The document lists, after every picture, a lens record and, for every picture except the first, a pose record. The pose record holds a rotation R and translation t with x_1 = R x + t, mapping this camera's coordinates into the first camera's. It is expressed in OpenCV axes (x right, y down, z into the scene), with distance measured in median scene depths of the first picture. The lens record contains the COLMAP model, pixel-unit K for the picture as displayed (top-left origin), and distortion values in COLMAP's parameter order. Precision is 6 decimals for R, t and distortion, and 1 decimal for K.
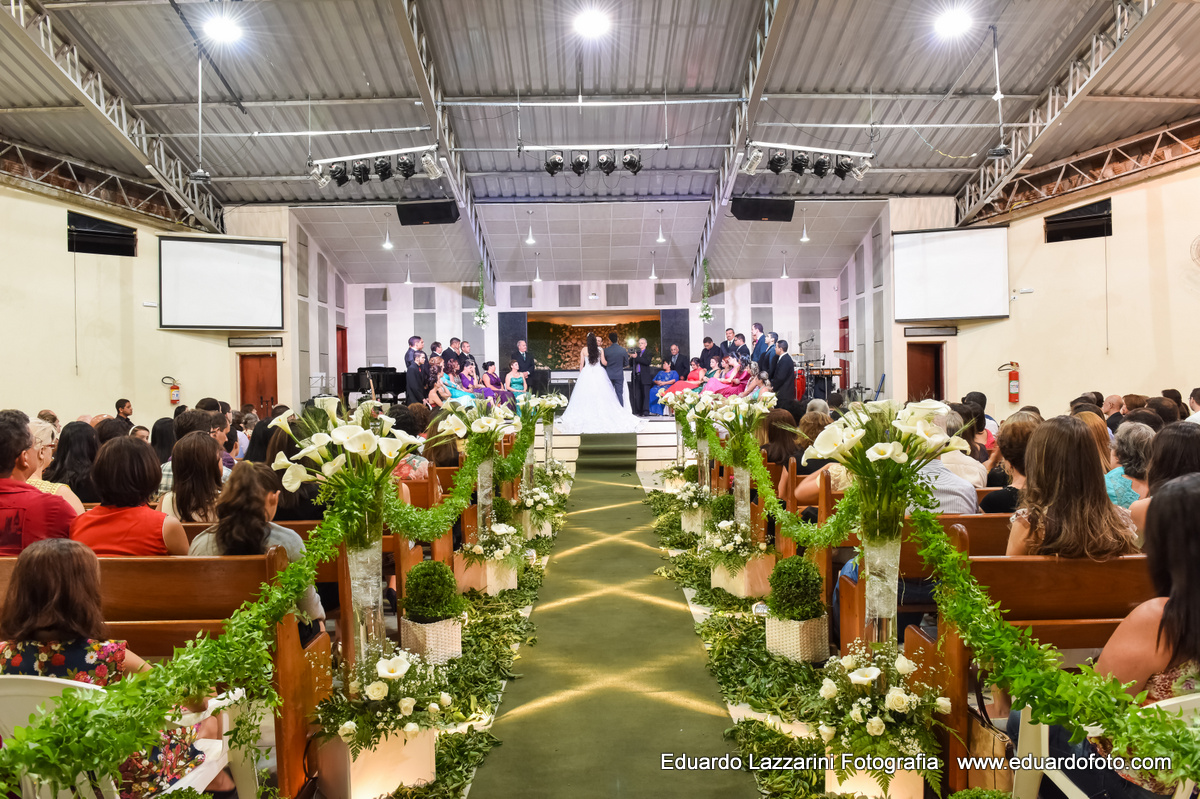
lens RADIAL K [[924.1, 0, 600.0], [0, 924.1, 399.5], [0, 0, 1]] dist [-0.000141, -0.000239]
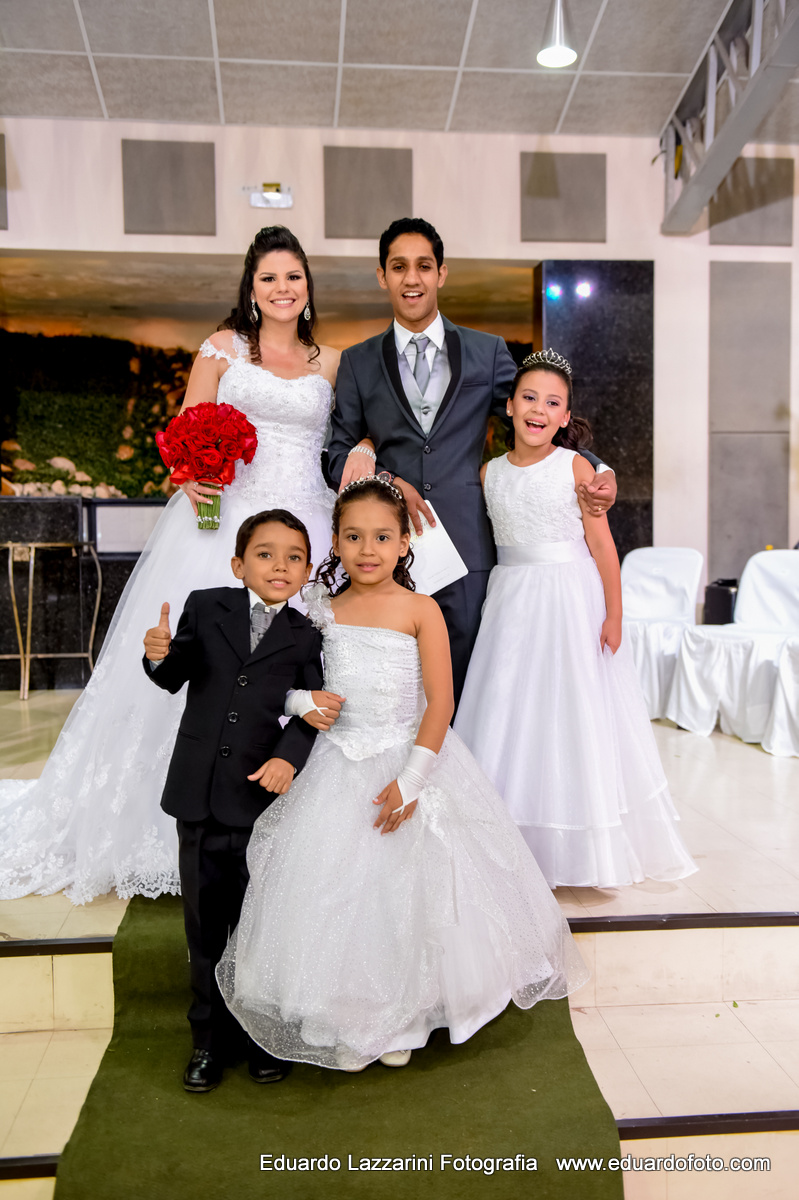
lens RADIAL K [[1154.4, 0, 399.5], [0, 1154.4, 600.0], [0, 0, 1]] dist [0.026844, -0.000195]
pose [[0.995905, 0.005113, 0.090262, -0.000272], [-0.010154, 0.998408, 0.055480, -0.023513], [-0.089834, -0.056169, 0.994372, 0.697222]]
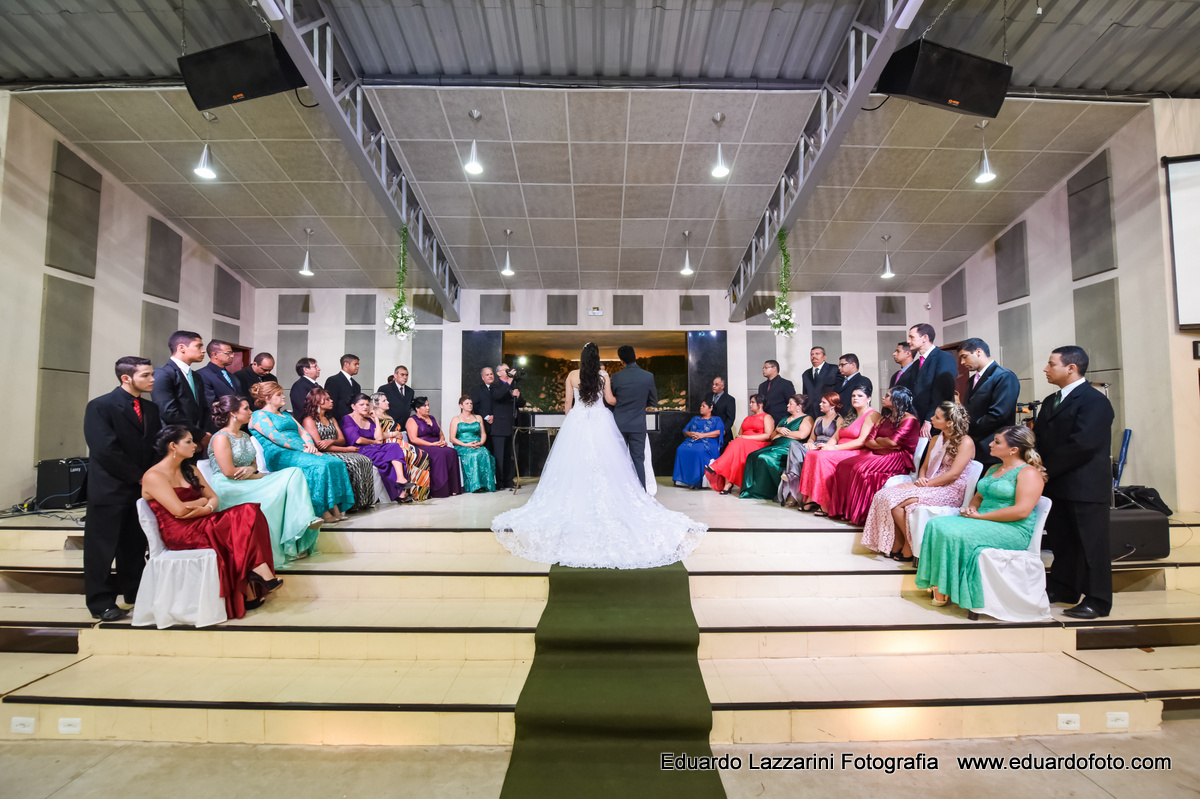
lens RADIAL K [[497.0, 0, 600.0], [0, 497.0, 399.5], [0, 0, 1]] dist [-0.000128, -0.000046]
pose [[0.999841, 0.016263, -0.007247, 0.000572], [-0.016648, 0.998253, -0.056684, -0.020894], [0.006313, 0.056796, 0.998366, 0.620761]]
